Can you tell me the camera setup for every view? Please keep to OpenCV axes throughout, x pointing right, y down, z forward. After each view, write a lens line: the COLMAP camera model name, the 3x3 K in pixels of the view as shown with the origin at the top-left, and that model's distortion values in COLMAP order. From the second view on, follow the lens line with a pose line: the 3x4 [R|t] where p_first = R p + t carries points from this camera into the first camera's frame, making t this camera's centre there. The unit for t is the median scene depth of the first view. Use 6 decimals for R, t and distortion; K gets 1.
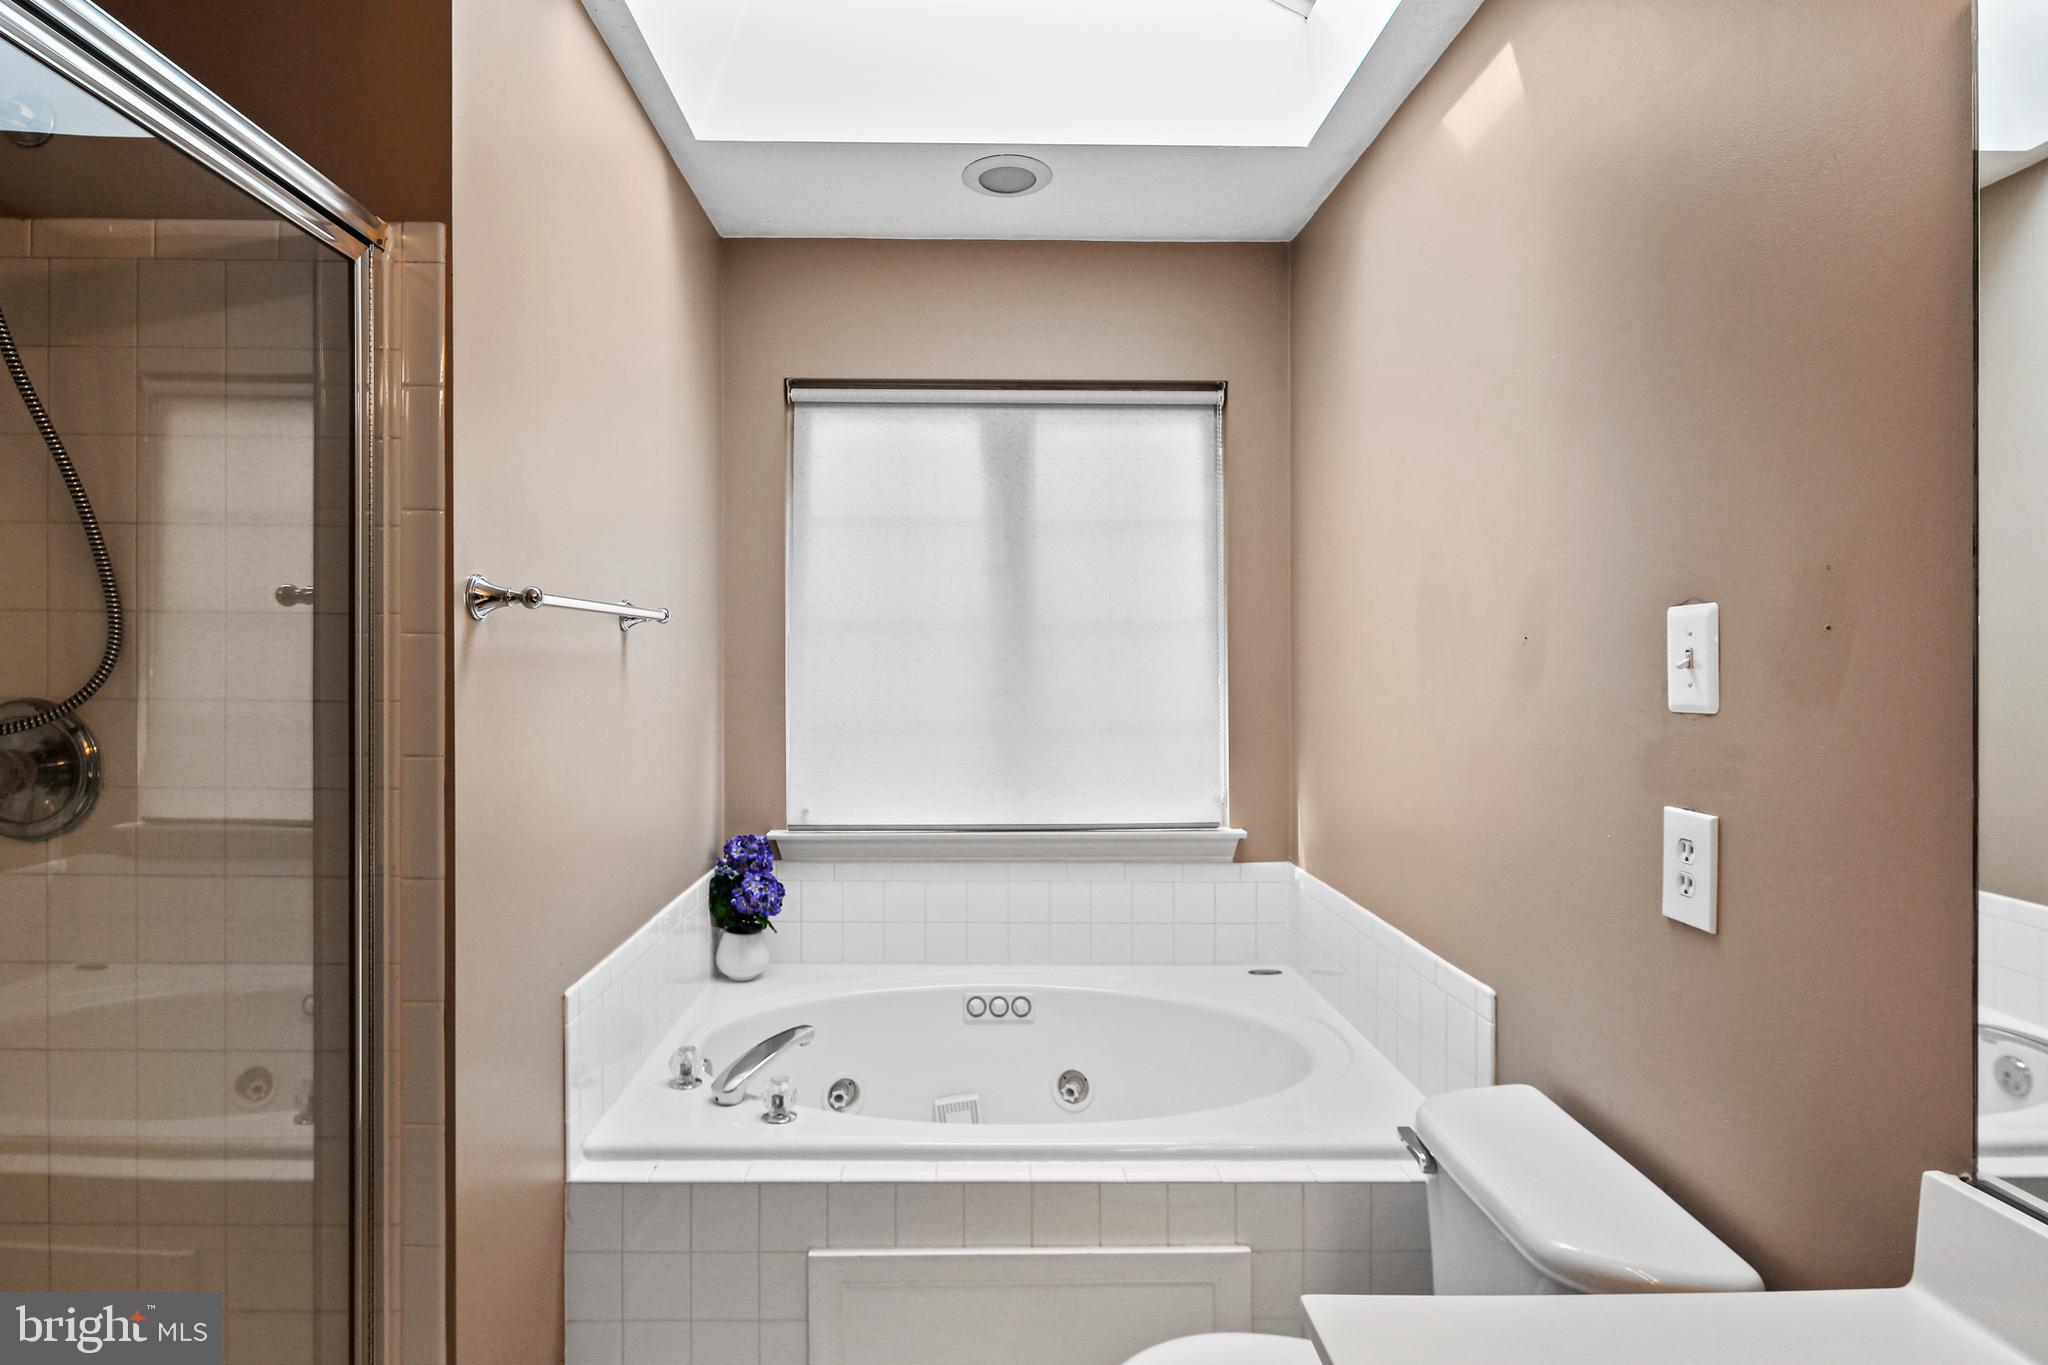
lens RADIAL K [[1045.3, 0, 1024.0], [0, 1045.3, 682.5], [0, 0, 1]] dist [-0.001372, -0.000615]
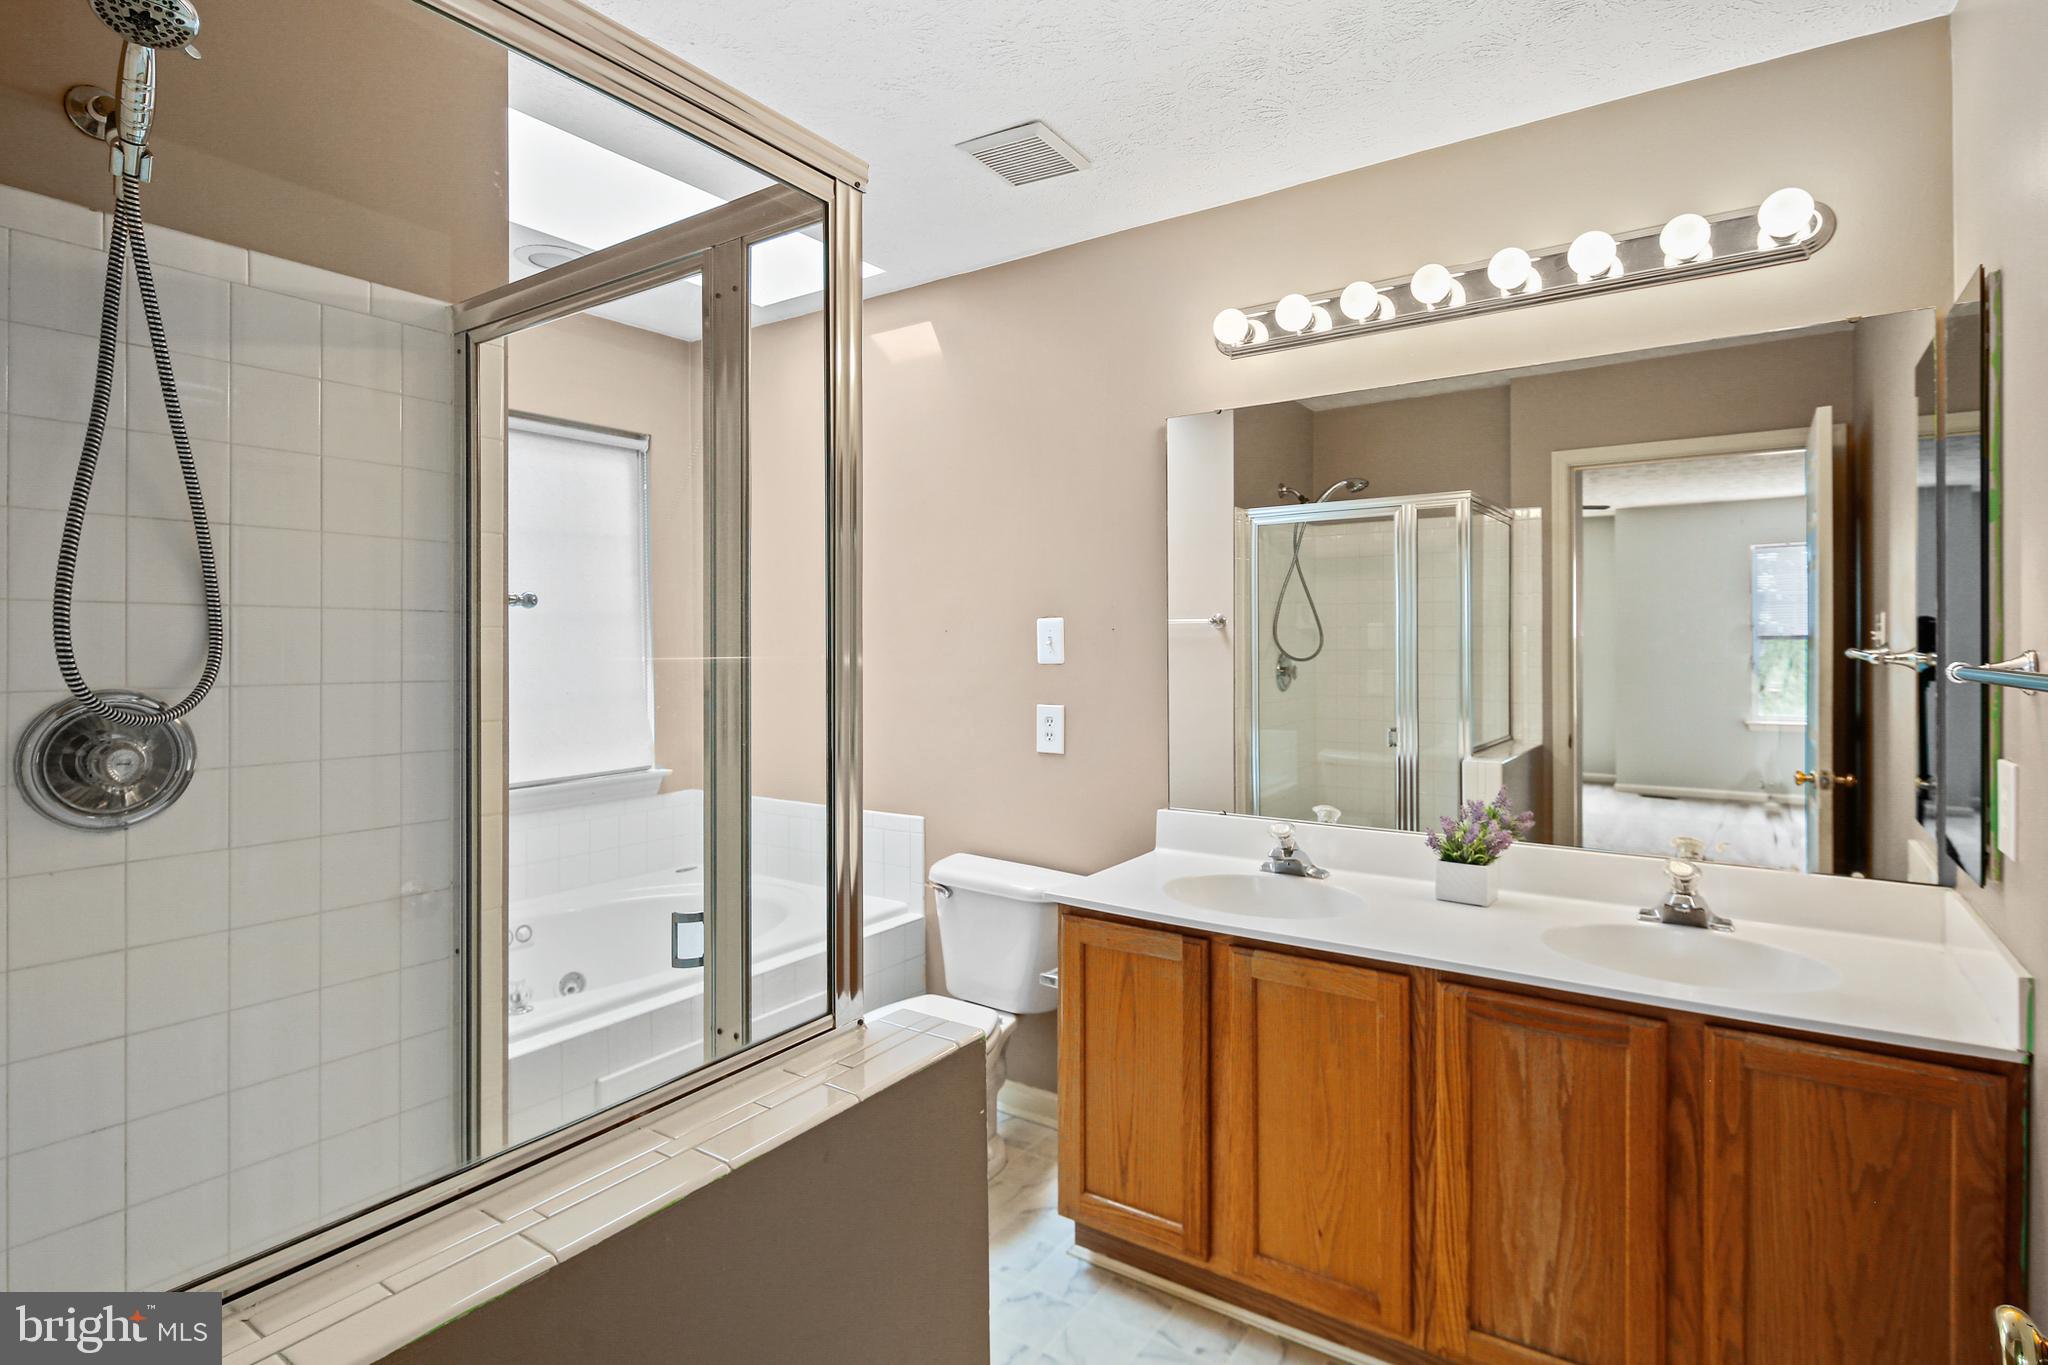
lens RADIAL K [[1002.3, 0, 1019.5], [0, 1002.3, 639.4], [0, 0, 1]] dist [-0.000551, -0.000138]
pose [[0.579954, -0.004893, 0.814635, -1.222565], [0.022967, 0.999683, -0.010347, -0.004127], [-0.814325, 0.024711, 0.579882, -0.260782]]
